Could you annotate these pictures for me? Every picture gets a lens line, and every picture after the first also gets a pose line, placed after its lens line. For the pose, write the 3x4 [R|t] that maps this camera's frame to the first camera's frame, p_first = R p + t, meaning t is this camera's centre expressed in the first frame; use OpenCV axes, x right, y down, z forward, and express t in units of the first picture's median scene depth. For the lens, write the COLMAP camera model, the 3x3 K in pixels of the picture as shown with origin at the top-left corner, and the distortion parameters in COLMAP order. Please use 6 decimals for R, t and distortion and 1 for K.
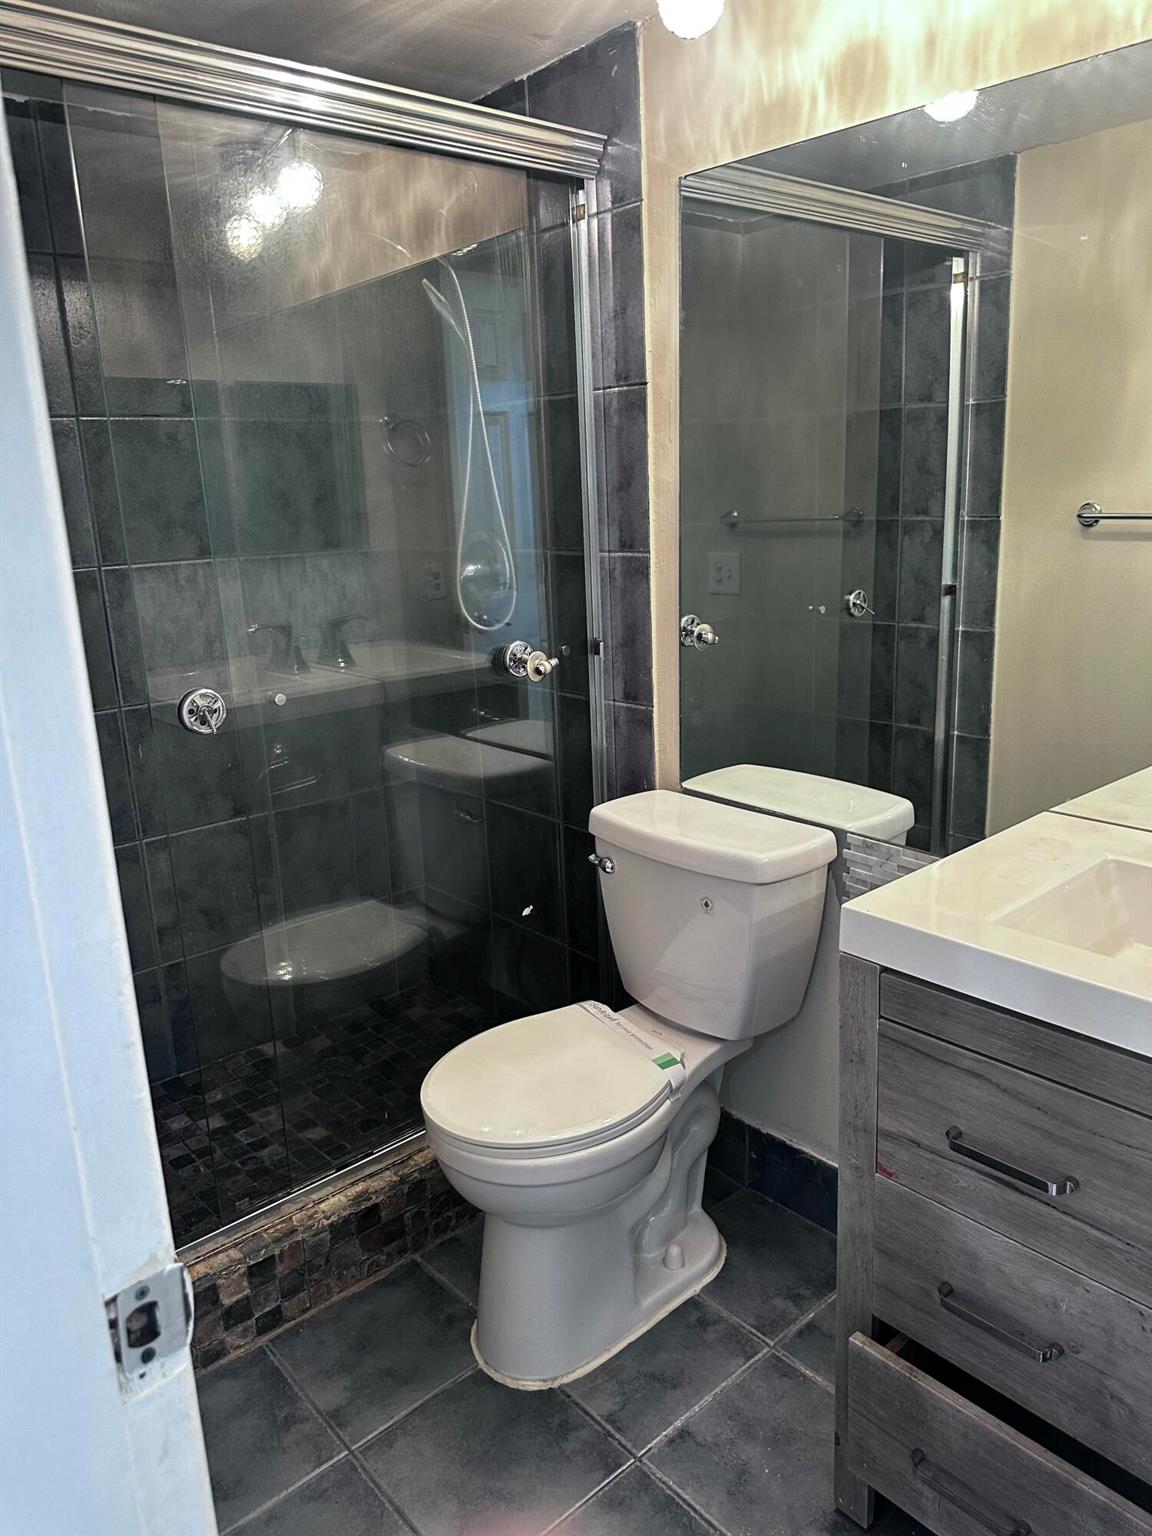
lens RADIAL K [[1113.5, 0, 576.0], [0, 1113.5, 768.0], [0, 0, 1]] dist [-0.010073, -0.023122]
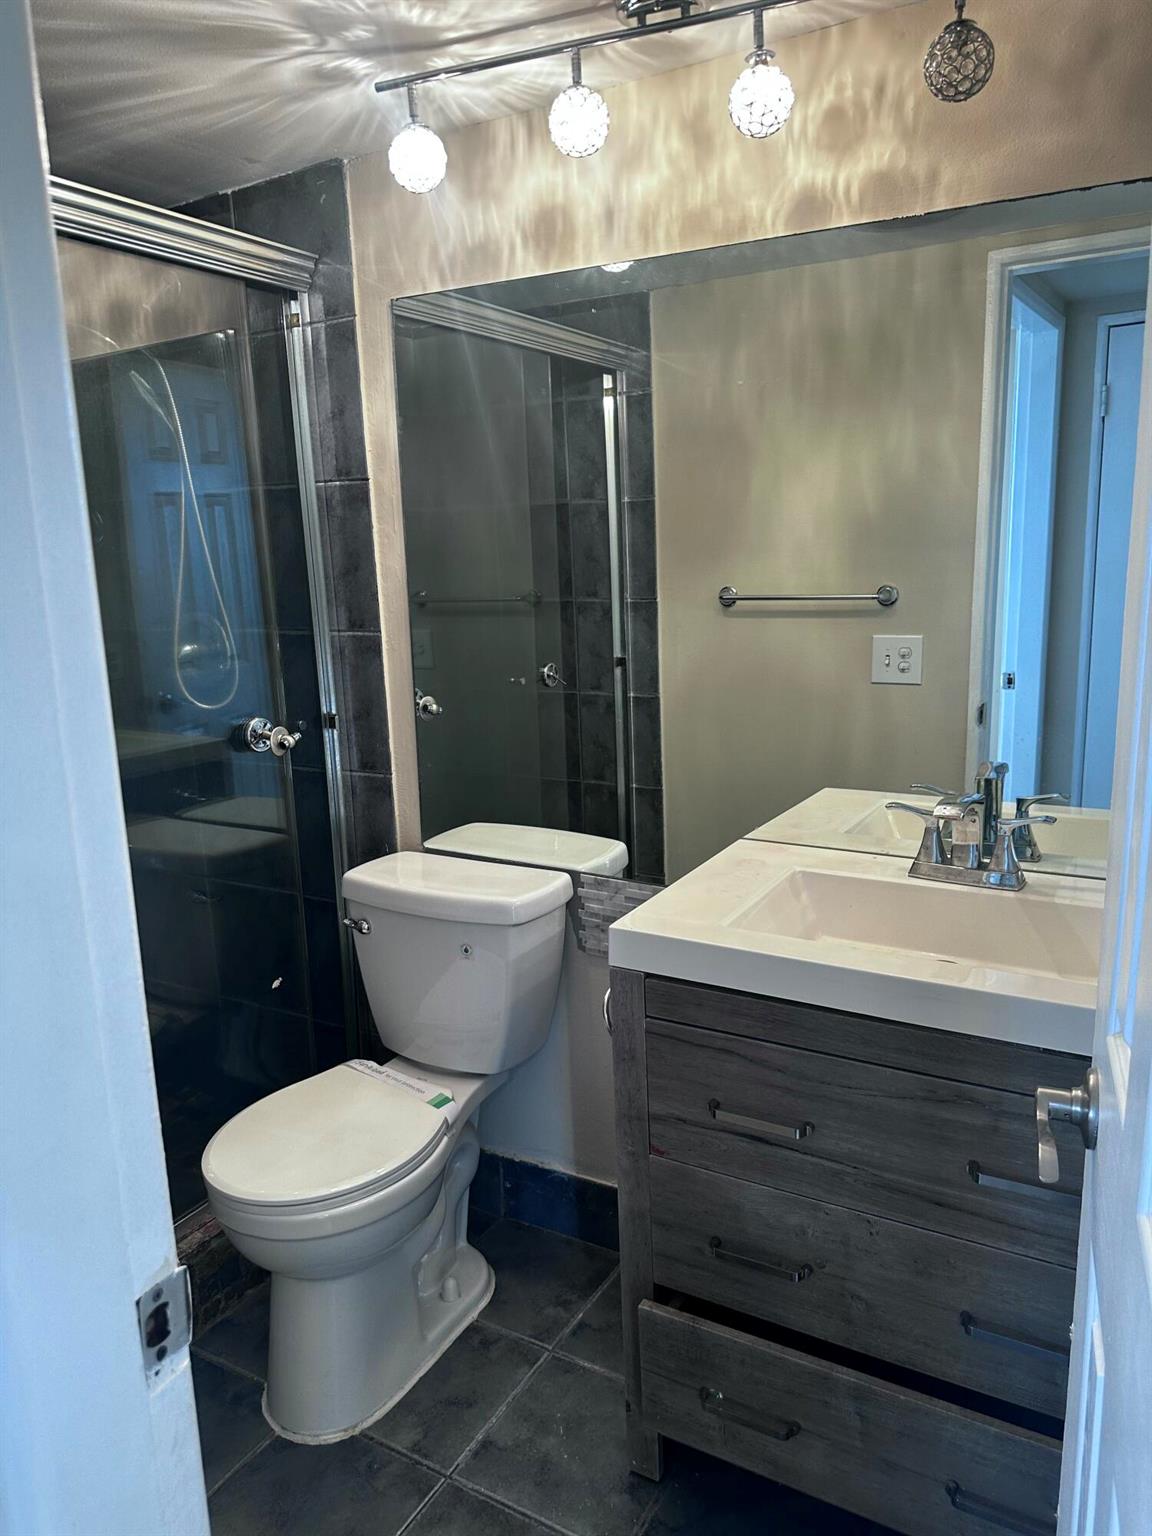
lens RADIAL K [[1164.8, 0, 576.0], [0, 1164.8, 768.0], [0, 0, 1]] dist [0.005911, -0.091159]
pose [[0.936100, -0.050697, 0.348062, -0.159074], [0.076114, 0.995308, -0.059734, 0.020519], [-0.343400, 0.082409, 0.935567, -0.117377]]
